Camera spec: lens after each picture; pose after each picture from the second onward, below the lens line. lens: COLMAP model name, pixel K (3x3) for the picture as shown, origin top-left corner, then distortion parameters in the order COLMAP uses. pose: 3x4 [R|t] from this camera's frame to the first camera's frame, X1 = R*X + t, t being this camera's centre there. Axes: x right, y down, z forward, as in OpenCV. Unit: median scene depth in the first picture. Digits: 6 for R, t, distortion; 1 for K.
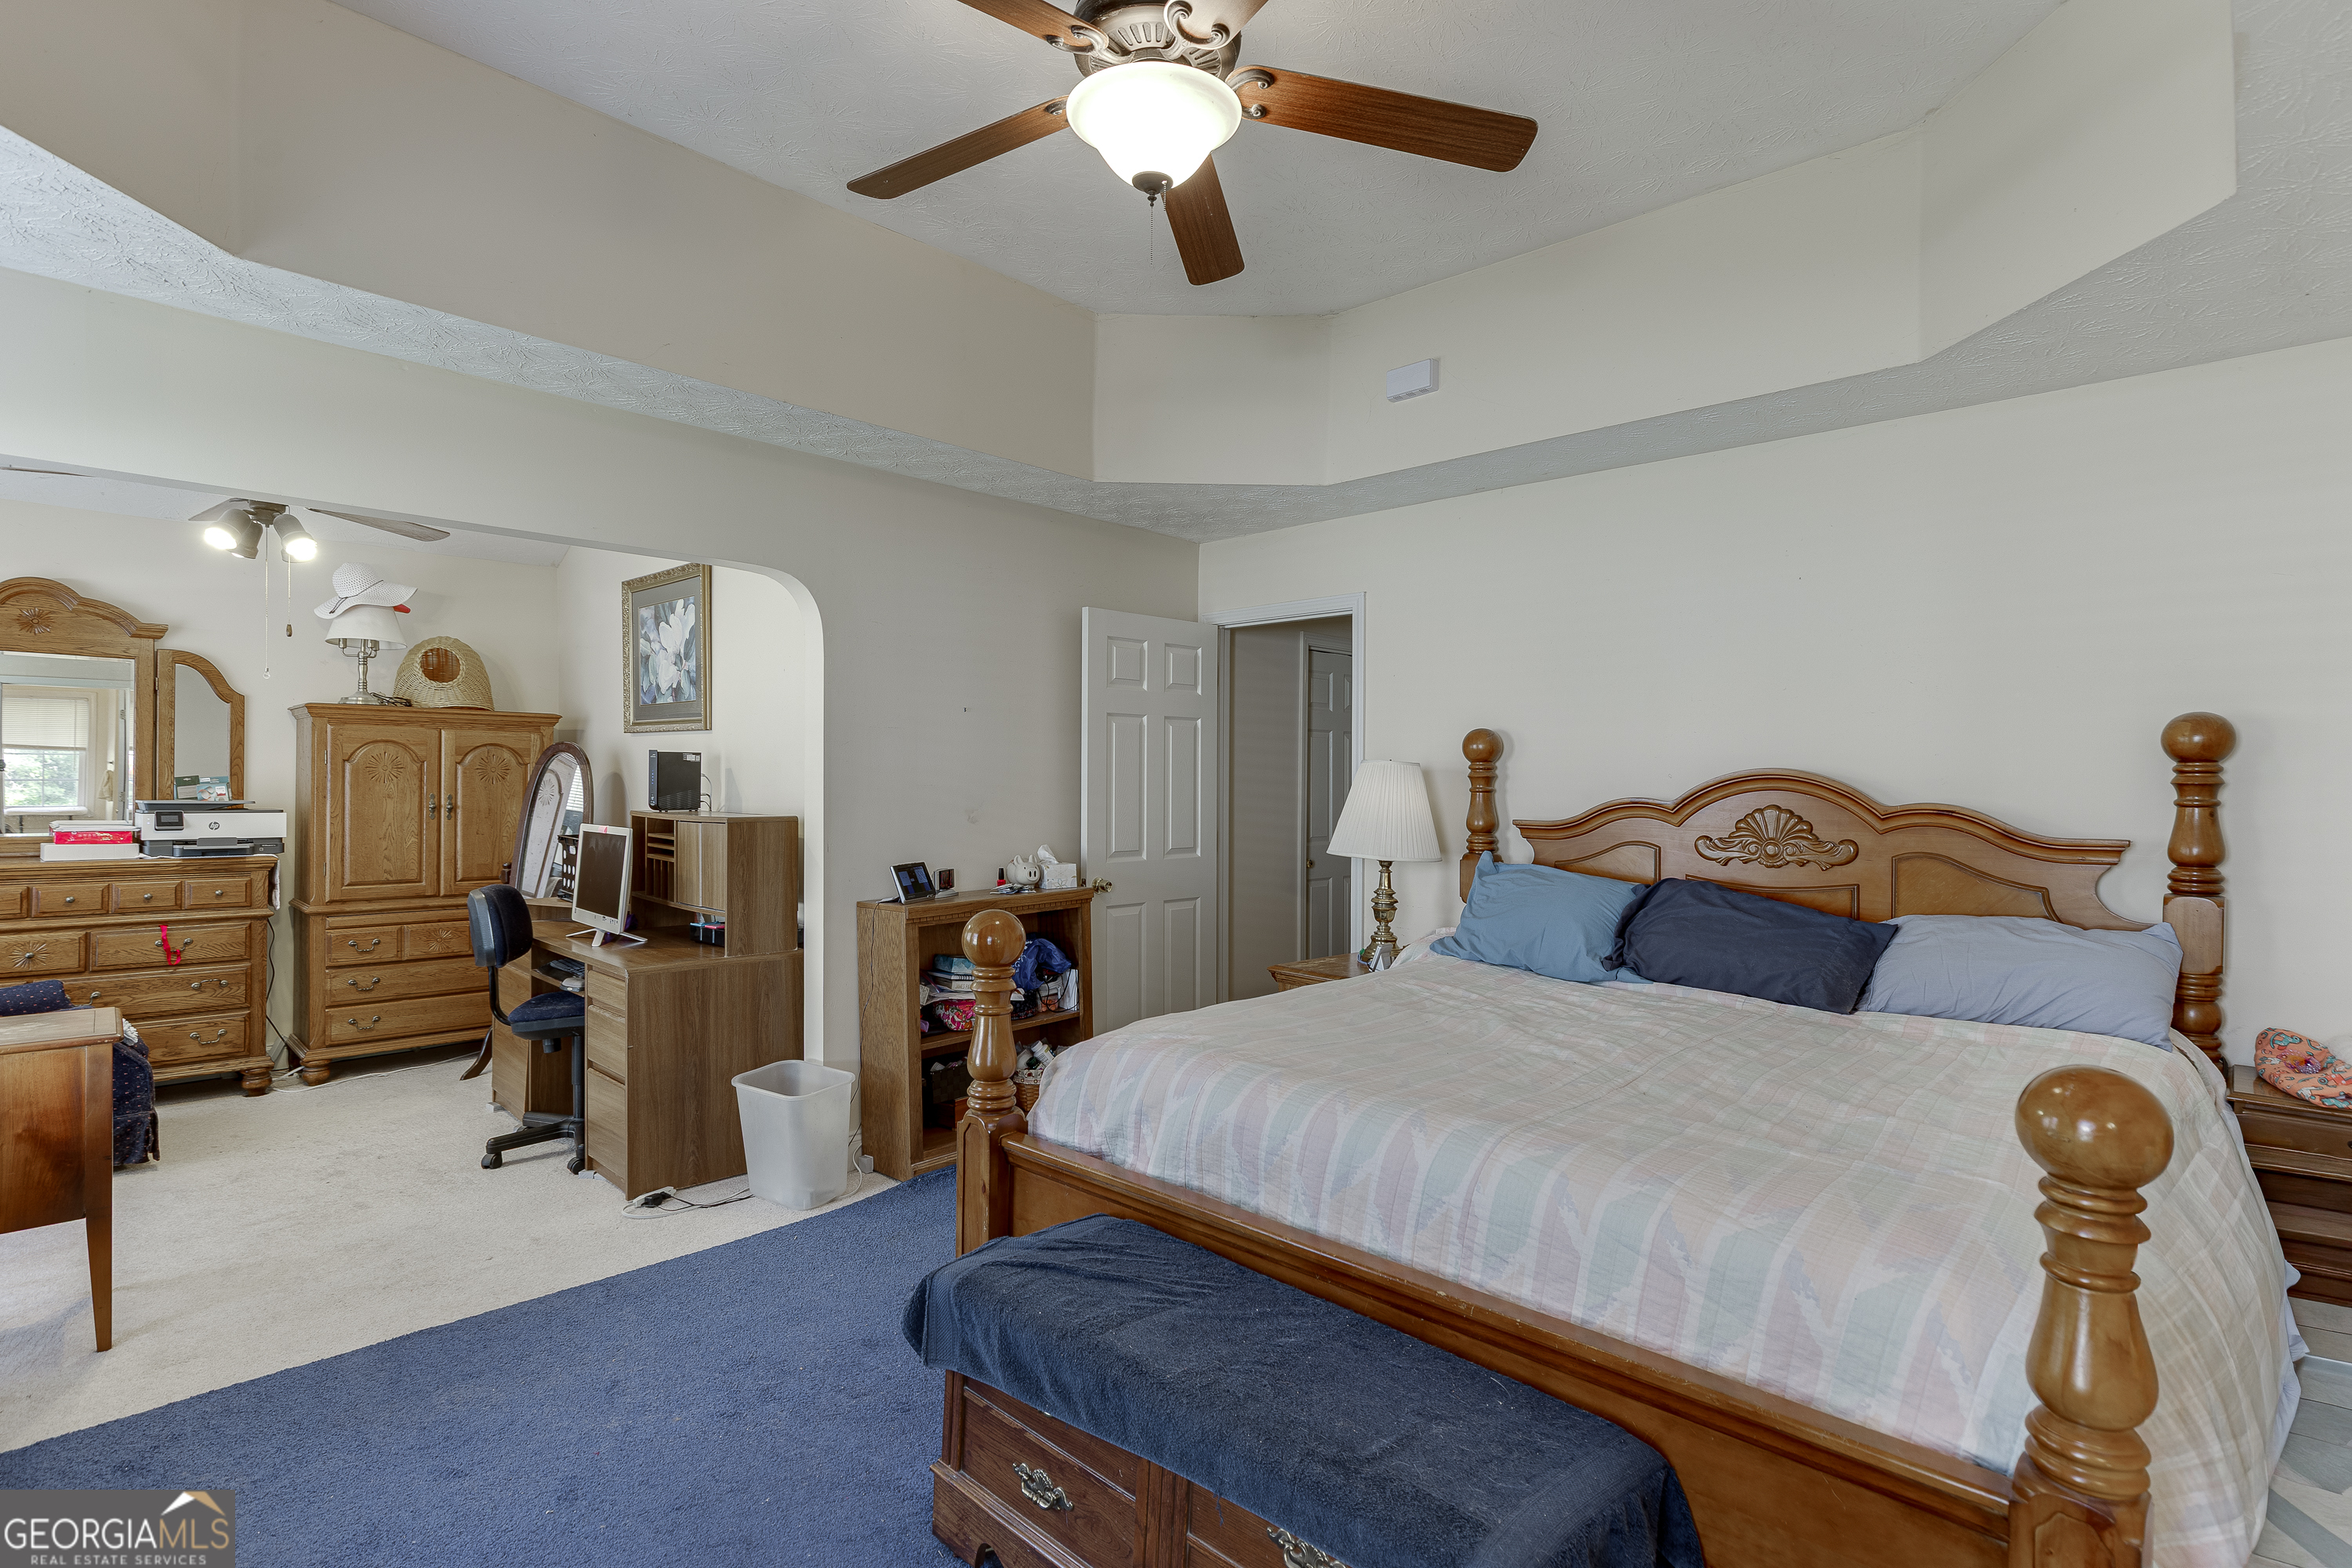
lens RADIAL K [[1143.7, 0, 1199.9], [0, 1143.7, 799.5], [0, 0, 1]] dist [-0.018850, -0.000776]
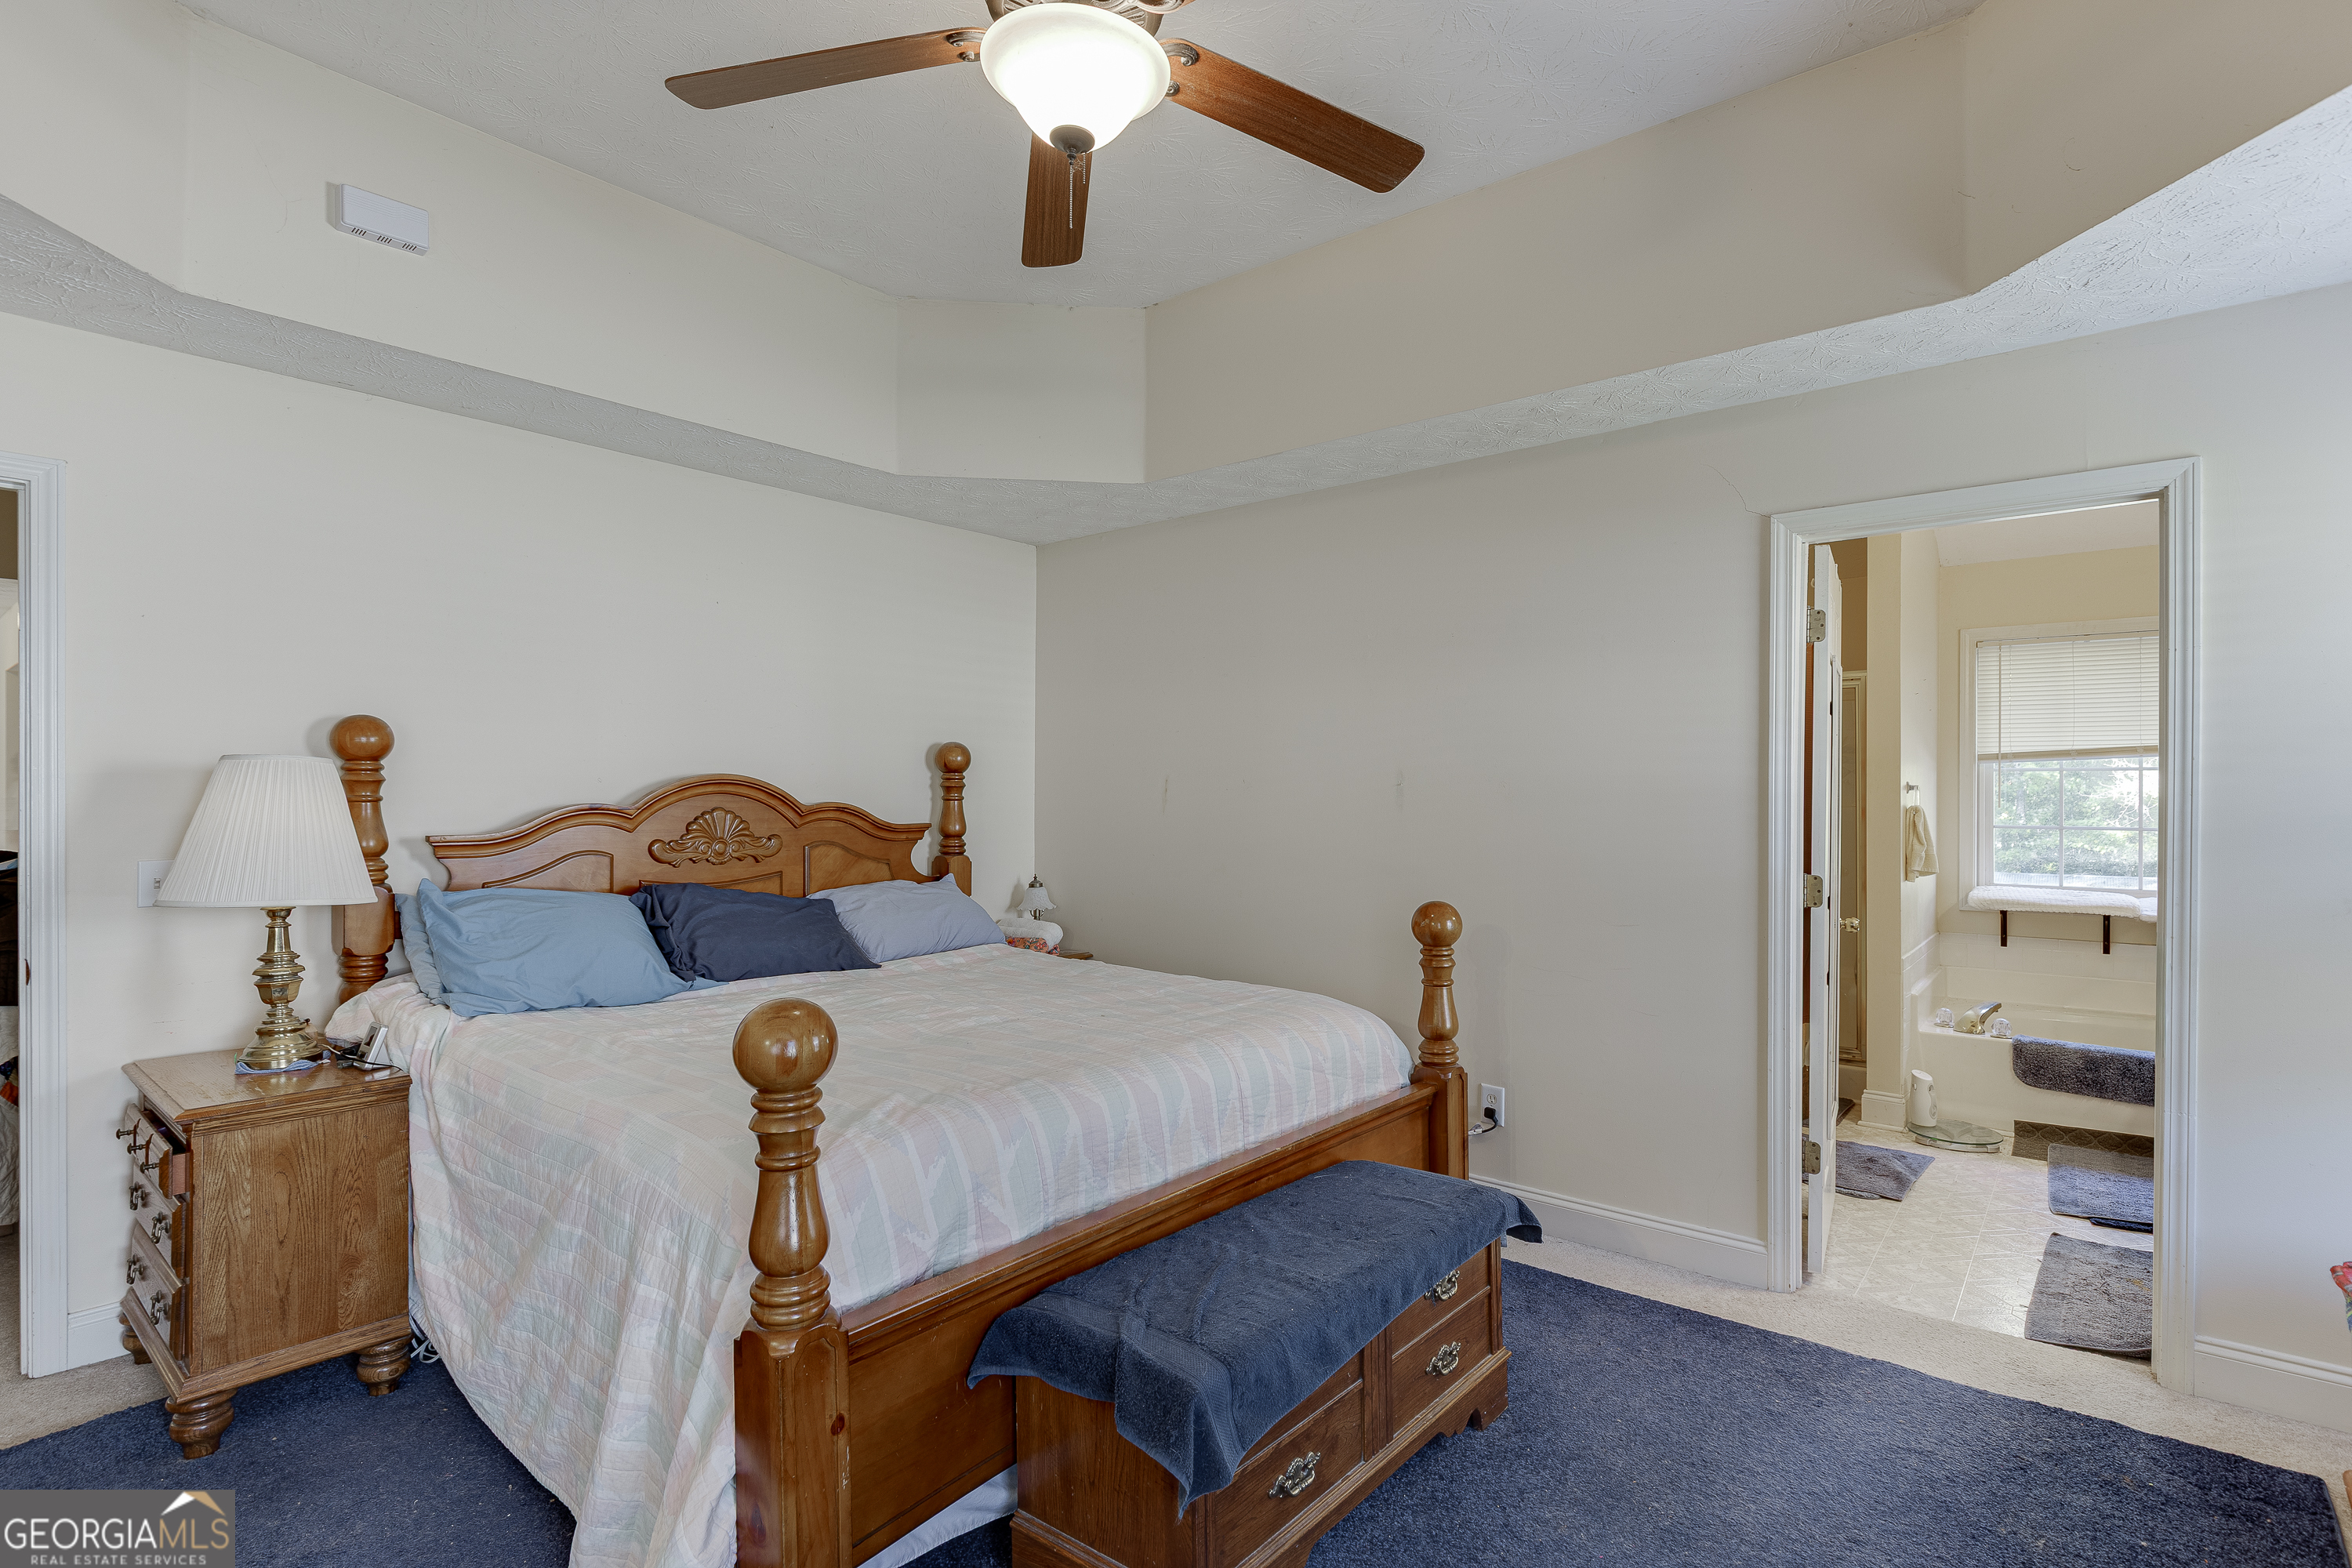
lens RADIAL K [[1143.7, 0, 1199.2], [0, 1143.7, 769.5], [0, 0, 1]] dist [-0.018850, -0.000776]
pose [[-0.068828, 0.005774, 0.997612, -0.699222], [0.014299, 0.999886, -0.004801, -0.021498], [-0.997526, 0.013935, -0.068903, 0.686063]]
